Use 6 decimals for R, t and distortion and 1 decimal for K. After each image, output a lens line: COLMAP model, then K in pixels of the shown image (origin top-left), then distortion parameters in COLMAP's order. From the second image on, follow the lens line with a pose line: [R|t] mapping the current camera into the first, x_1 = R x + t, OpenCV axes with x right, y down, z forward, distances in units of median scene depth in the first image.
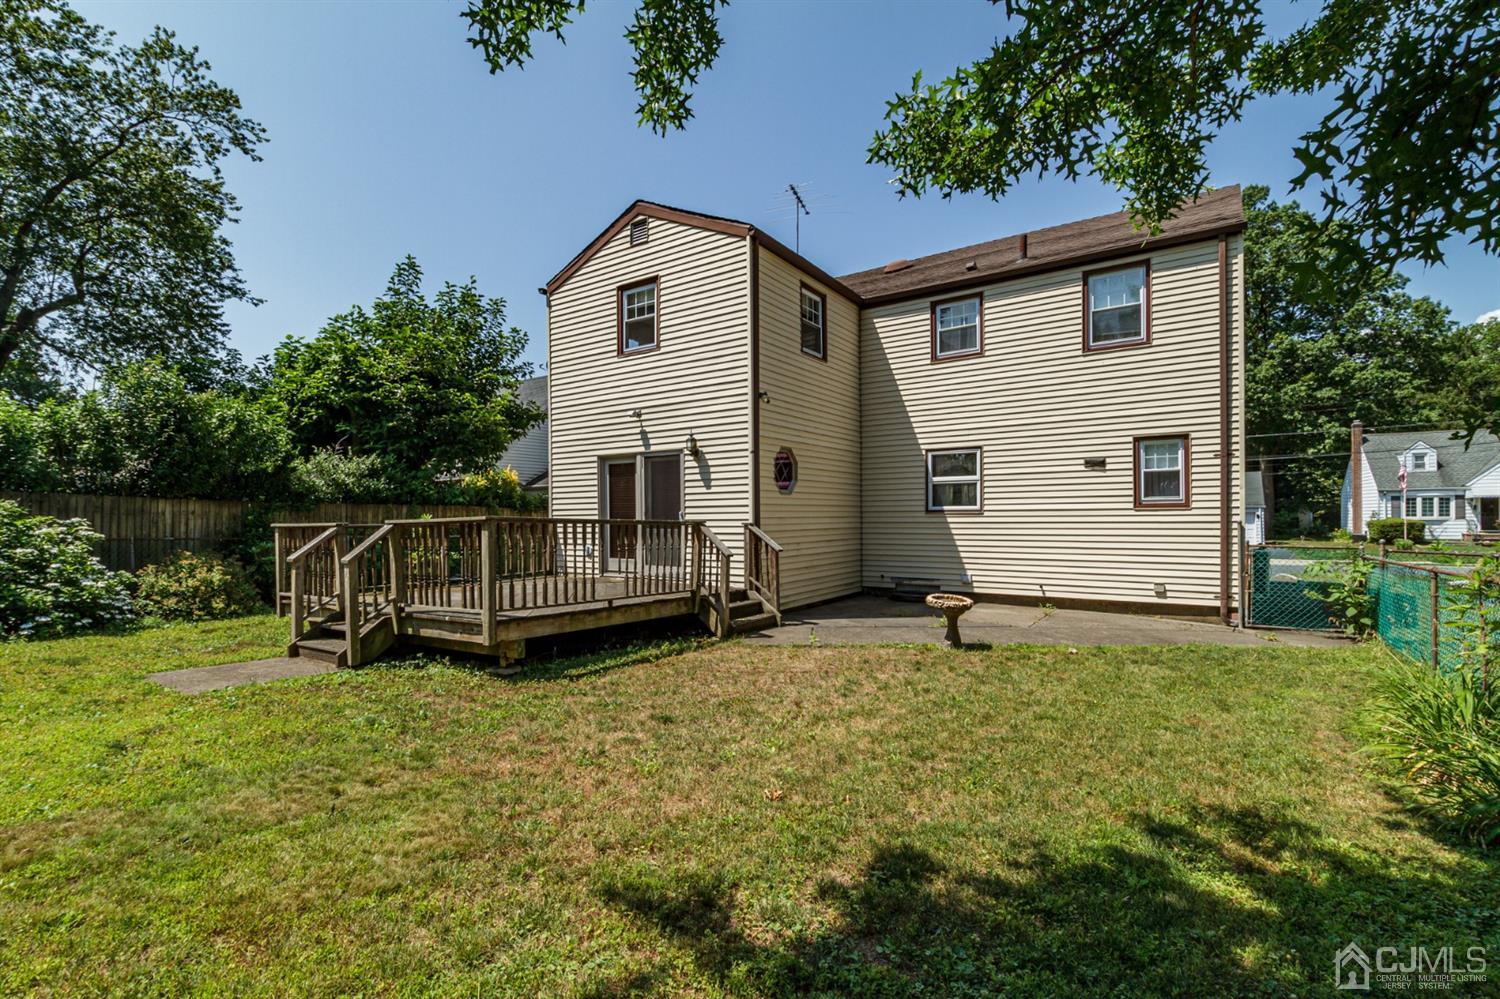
lens RADIAL K [[685.2, 0, 742.6], [0, 685.2, 504.7], [0, 0, 1]] dist [0.010464, -0.004659]
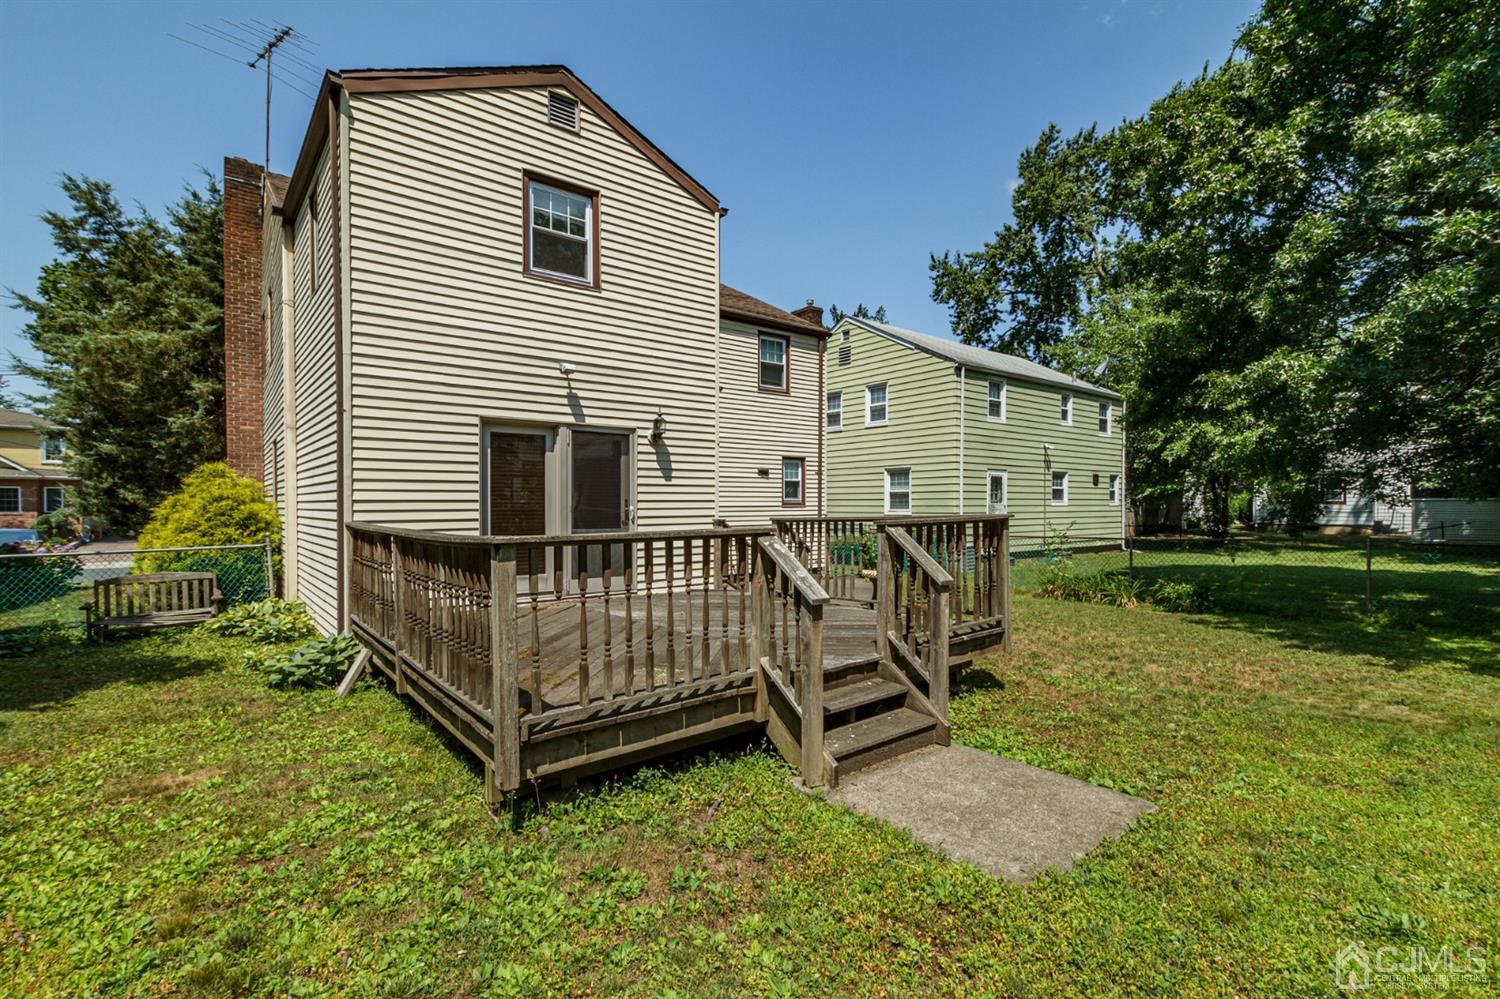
lens RADIAL K [[685.2, 0, 742.7], [0, 685.2, 506.0], [0, 0, 1]] dist [0.010464, -0.004659]
pose [[0.293510, 0.004801, 0.955944, -0.787686], [-0.019052, 0.999818, 0.000829, 0.006154], [-0.955766, -0.018456, 0.293548, 0.616897]]
